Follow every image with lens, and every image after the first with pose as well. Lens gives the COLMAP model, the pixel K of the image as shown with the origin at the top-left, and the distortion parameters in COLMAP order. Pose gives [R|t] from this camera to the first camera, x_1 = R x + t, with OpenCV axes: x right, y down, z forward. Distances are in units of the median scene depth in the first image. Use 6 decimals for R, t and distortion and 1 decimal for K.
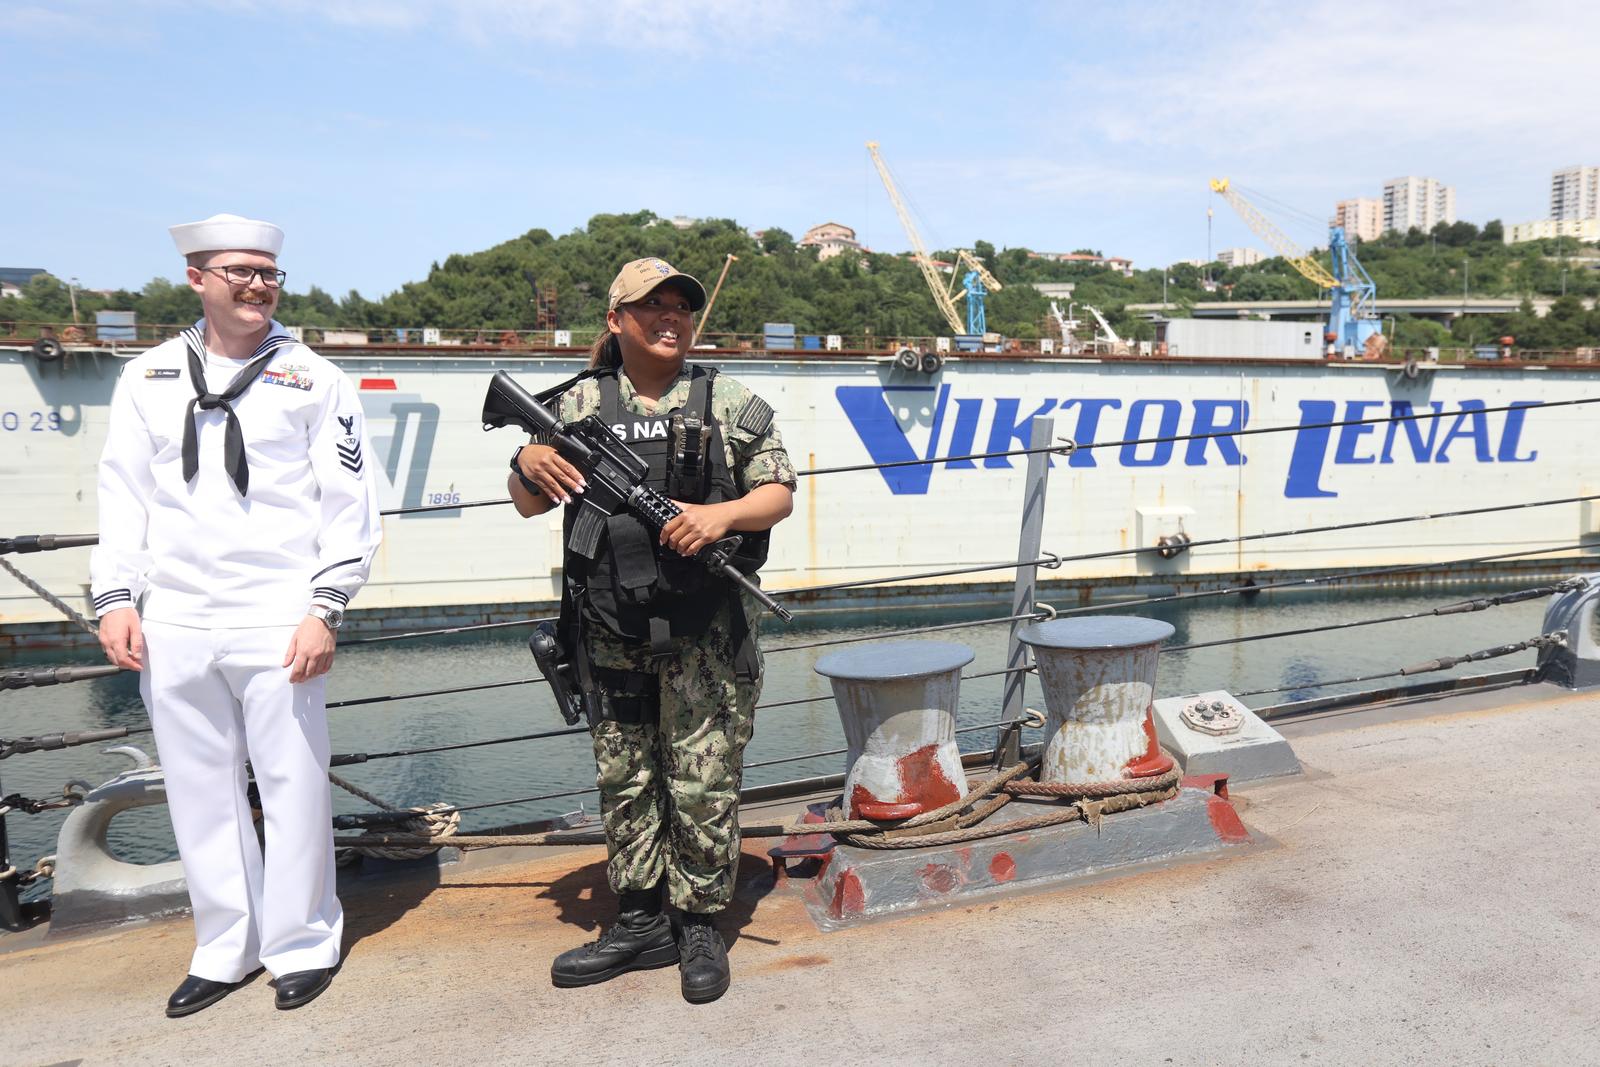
lens RADIAL K [[1239.4, 0, 798.3], [0, 1239.4, 532.9], [0, 0, 1]] dist [0.005014, 0.004265]
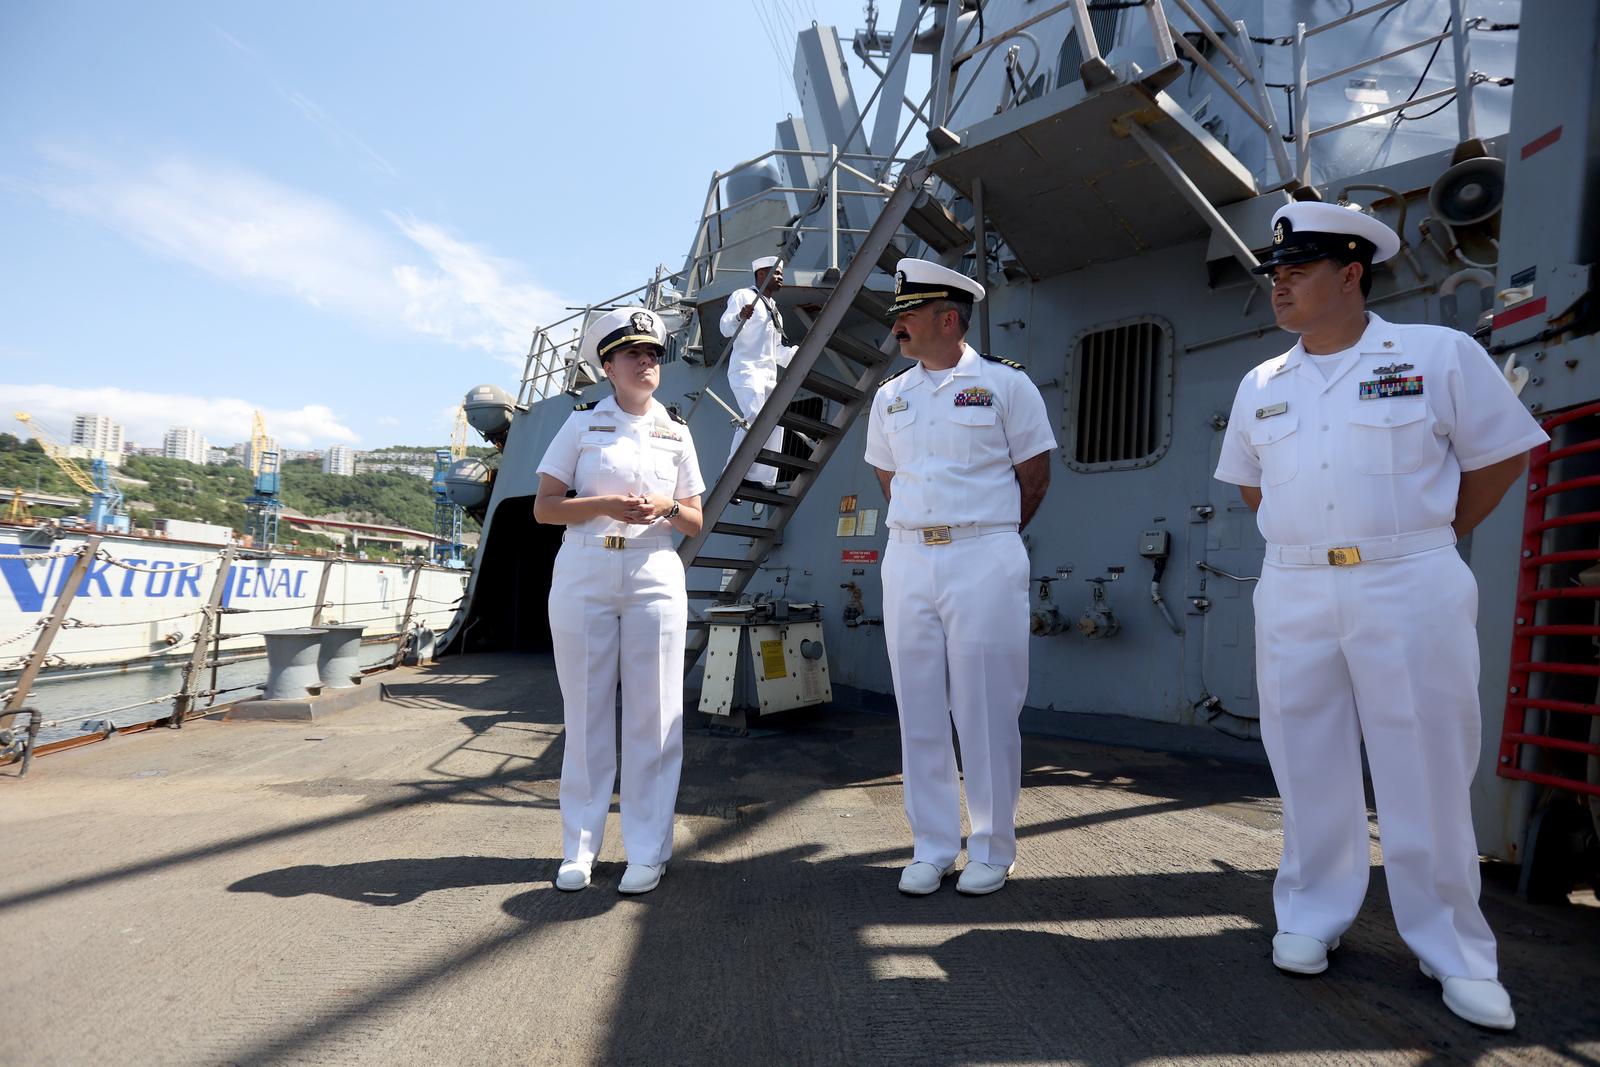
lens RADIAL K [[830.1, 0, 745.9], [0, 830.1, 537.4], [0, 0, 1]] dist [0.018516, 0.002340]
pose [[0.279584, 0.080991, 0.956699, -0.657004], [0.058388, 0.993157, -0.101141, 0.035384], [-0.958344, 0.084137, 0.272942, -0.188755]]
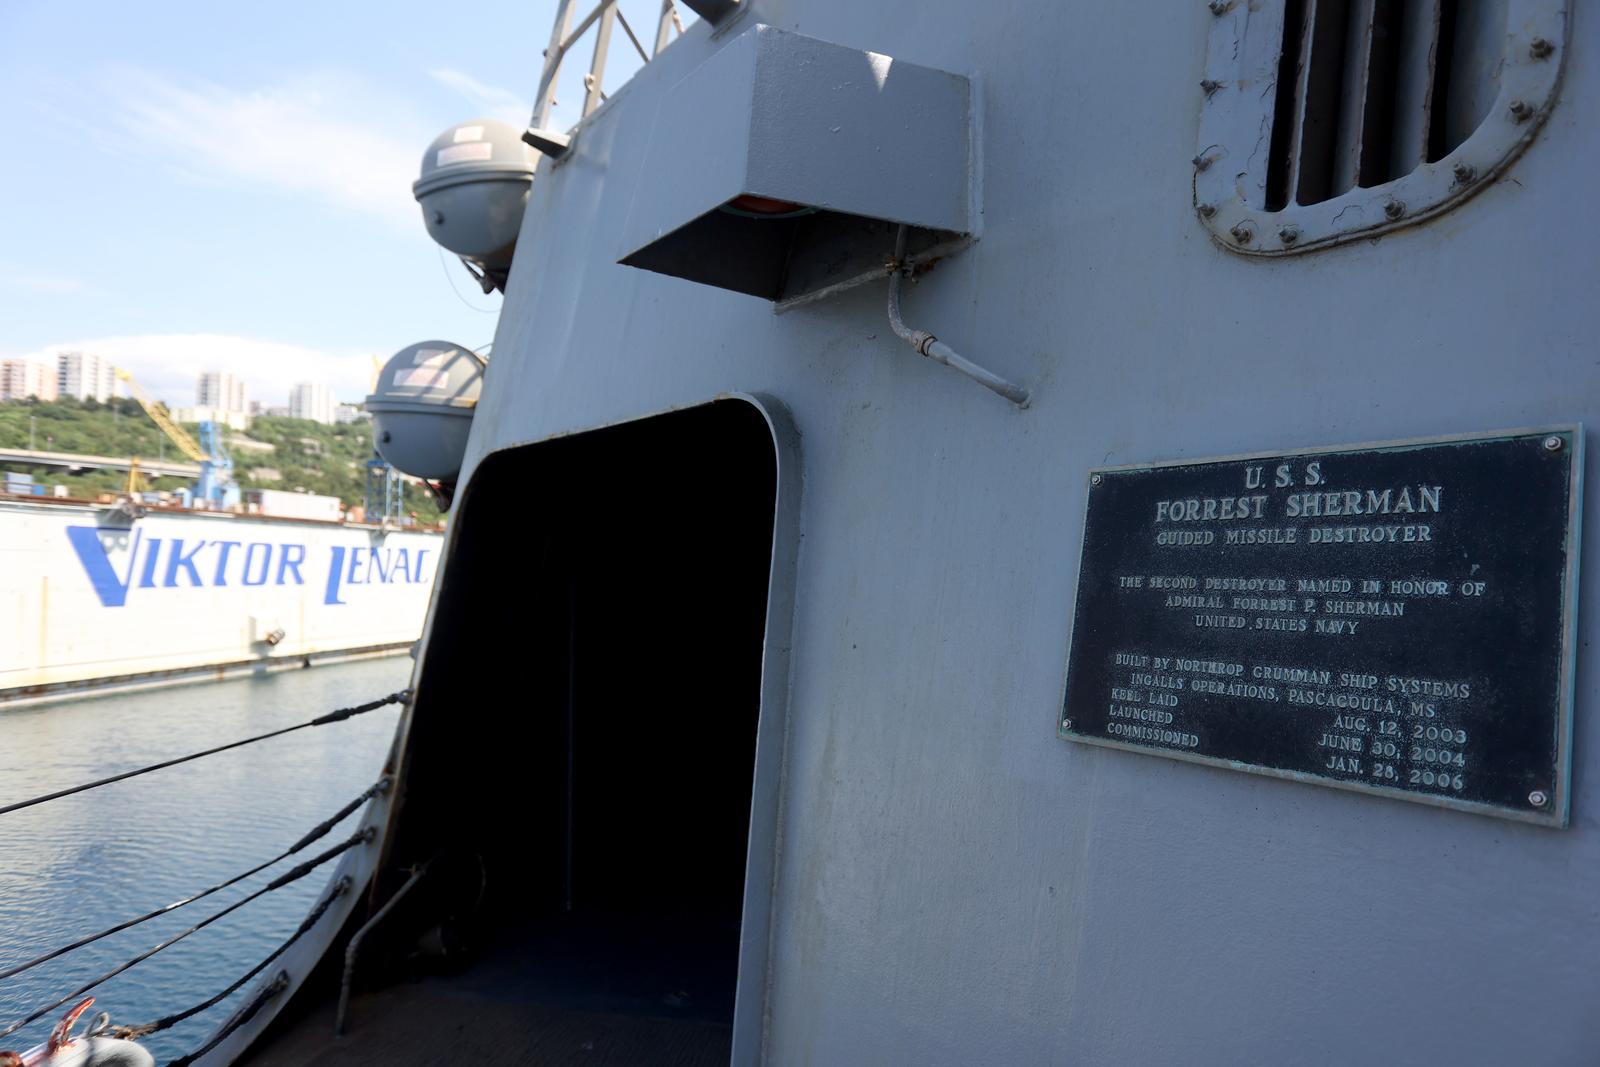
lens RADIAL K [[1043.2, 0, 797.8], [0, 1043.2, 524.3], [0, 0, 1]] dist [-0.023693, 0.019713]
pose [[0.431474, 0.046636, 0.900919, -0.558048], [0.064688, 0.994493, -0.082460, 0.018170], [-0.899803, 0.093859, 0.426081, -0.138585]]
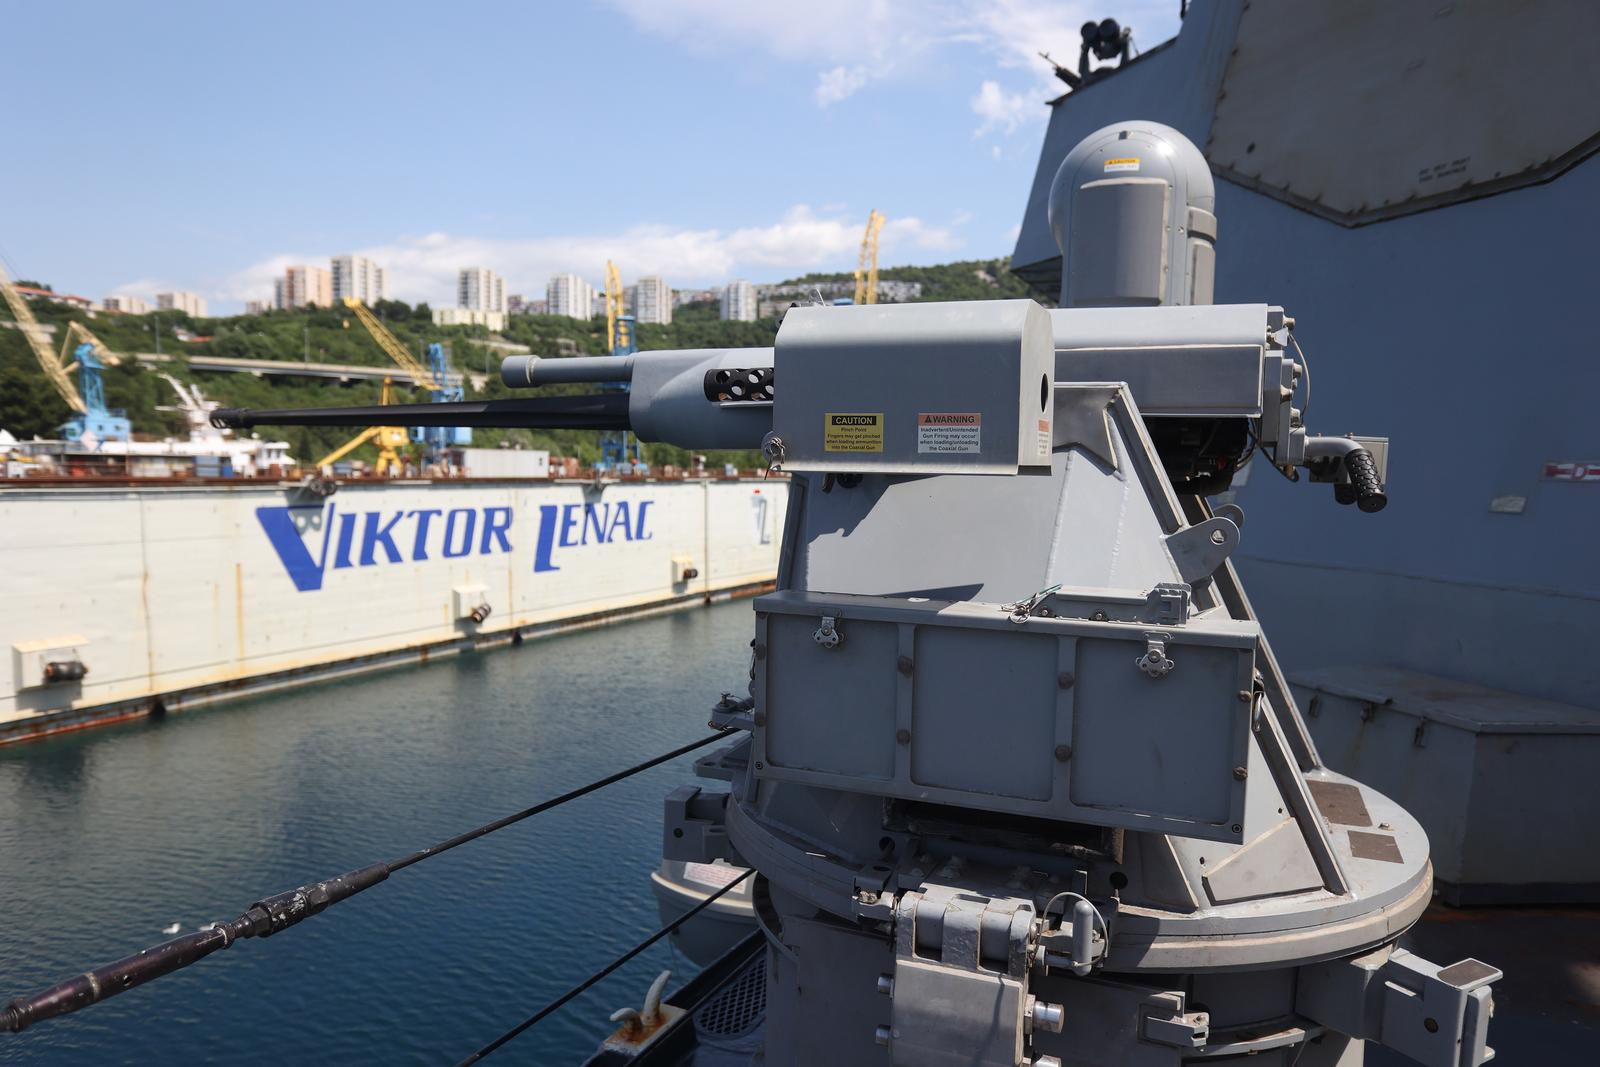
lens RADIAL K [[1181.9, 0, 790.0], [0, 1181.9, 535.6], [0, 0, 1]] dist [-0.058778, -0.001195]
pose [[0.654535, -0.038987, 0.755026, -0.441011], [0.050707, 0.998685, 0.007611, -0.066284], [-0.754329, 0.033304, 0.655651, -0.121798]]
